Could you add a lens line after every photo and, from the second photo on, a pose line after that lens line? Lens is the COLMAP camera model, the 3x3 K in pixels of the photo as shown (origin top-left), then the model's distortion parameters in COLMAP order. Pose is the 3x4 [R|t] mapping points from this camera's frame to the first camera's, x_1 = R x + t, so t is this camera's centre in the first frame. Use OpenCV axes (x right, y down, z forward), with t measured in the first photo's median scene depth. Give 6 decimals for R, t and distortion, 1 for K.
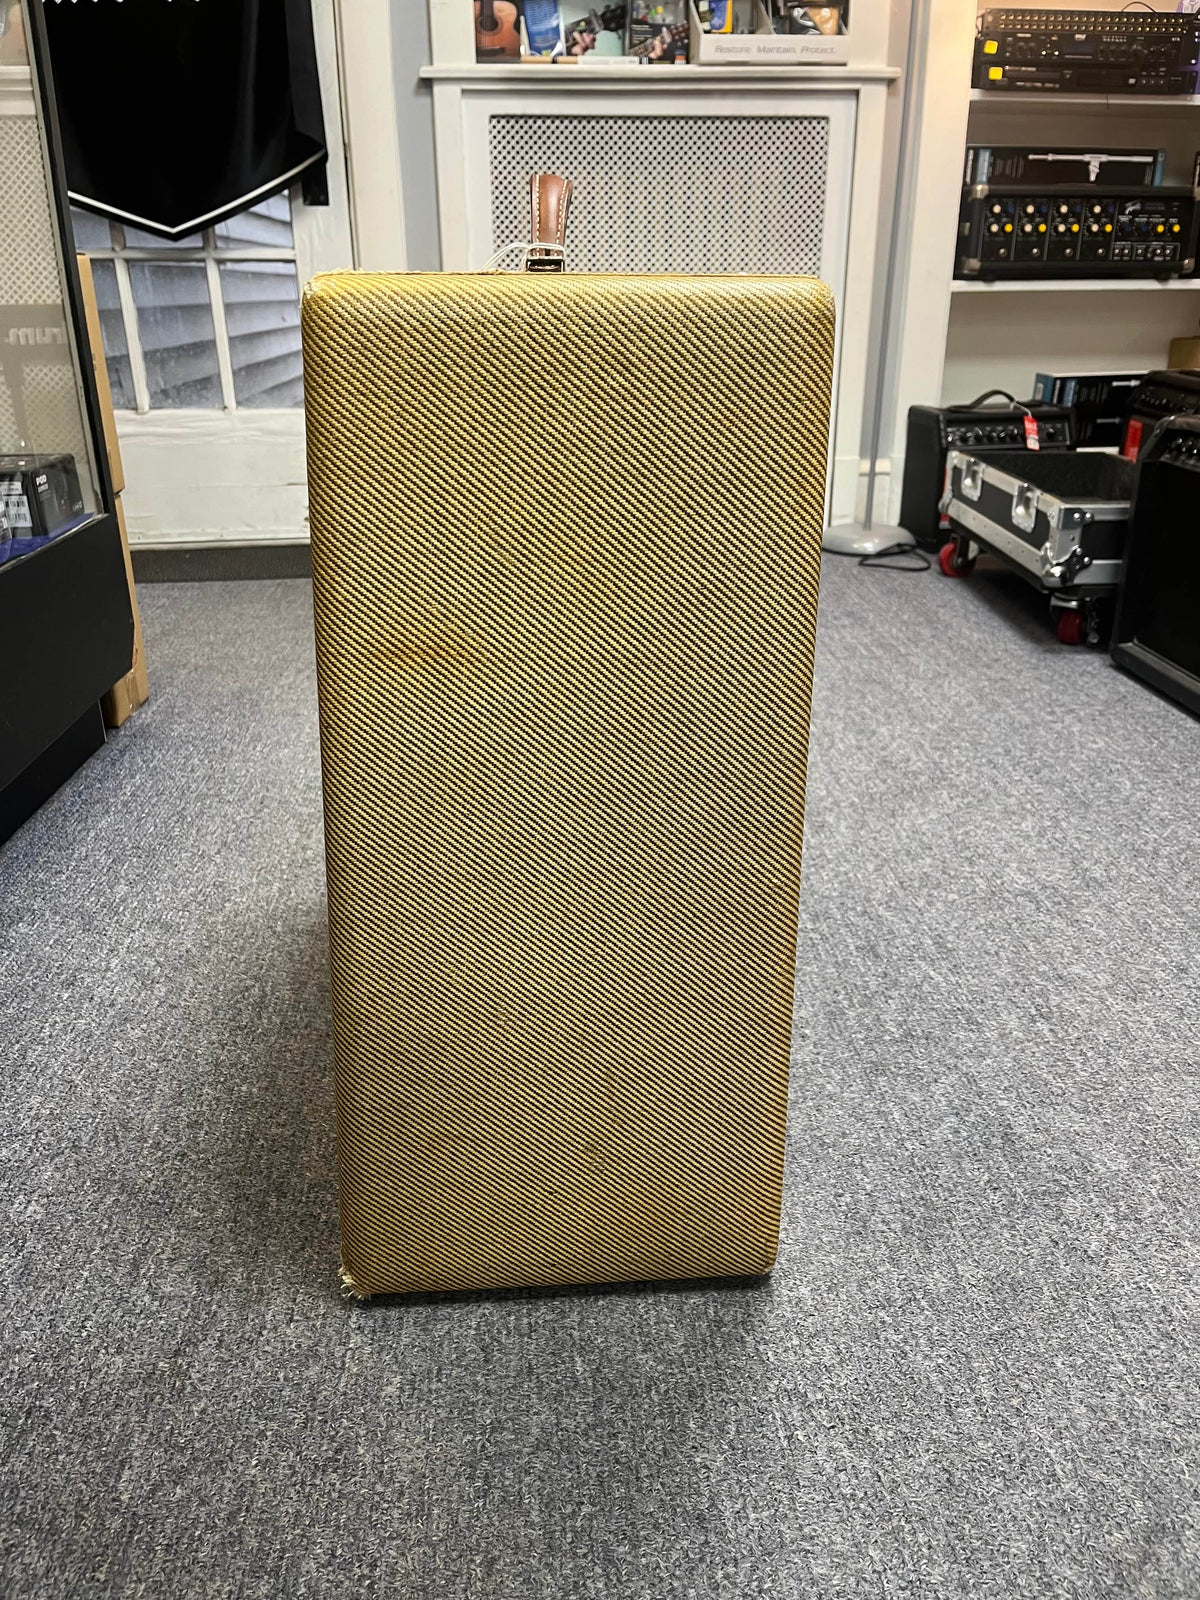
lens RADIAL K [[1188.5, 0, 604.3], [0, 1188.5, 799.1], [0, 0, 1]] dist [0.003185, -0.007158]
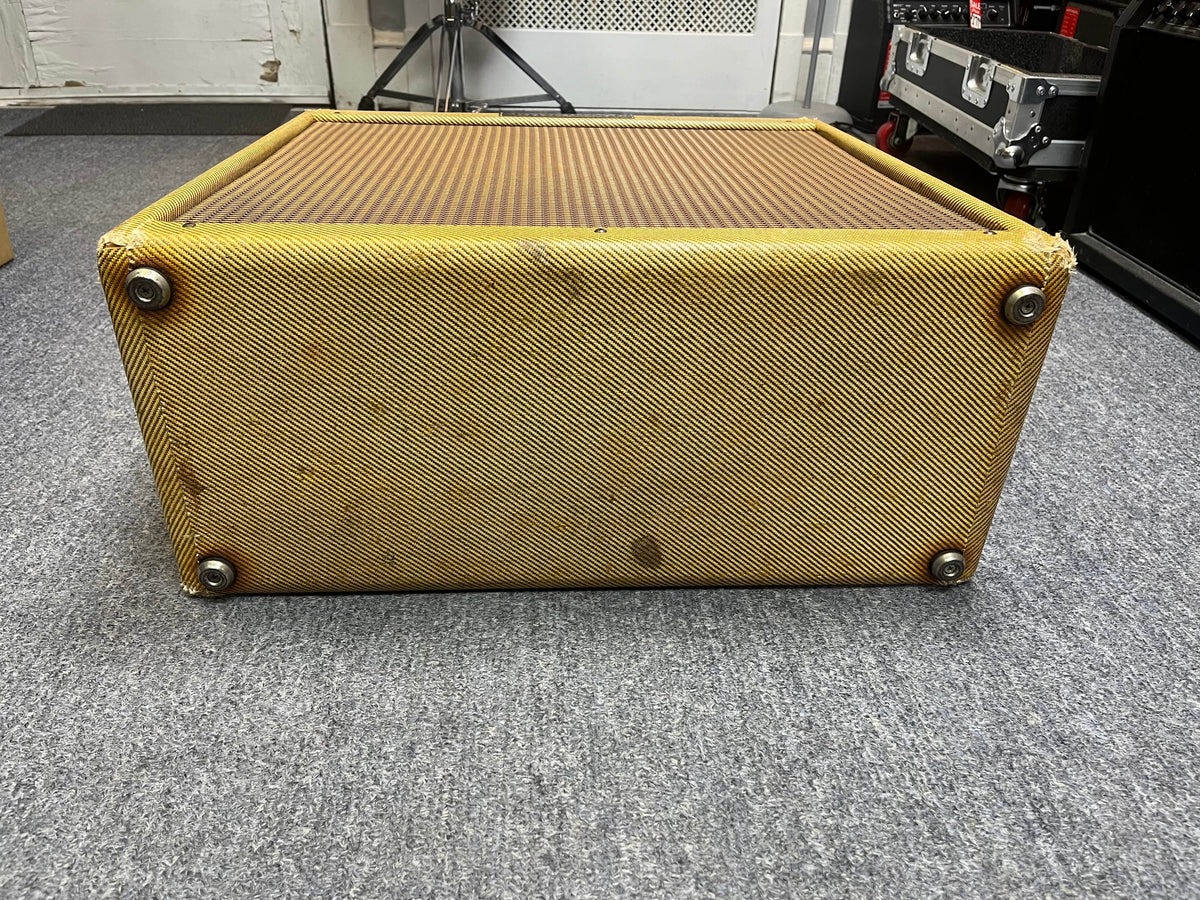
lens RADIAL K [[891.4, 0, 595.6], [0, 891.4, 448.5], [0, 0, 1]] dist [0.003185, -0.007158]
pose [[0.999473, 0.030705, 0.010551, 0.055733], [-0.031839, 0.990541, 0.133475, -0.043927], [-0.006353, -0.133741, 0.990996, 0.280472]]
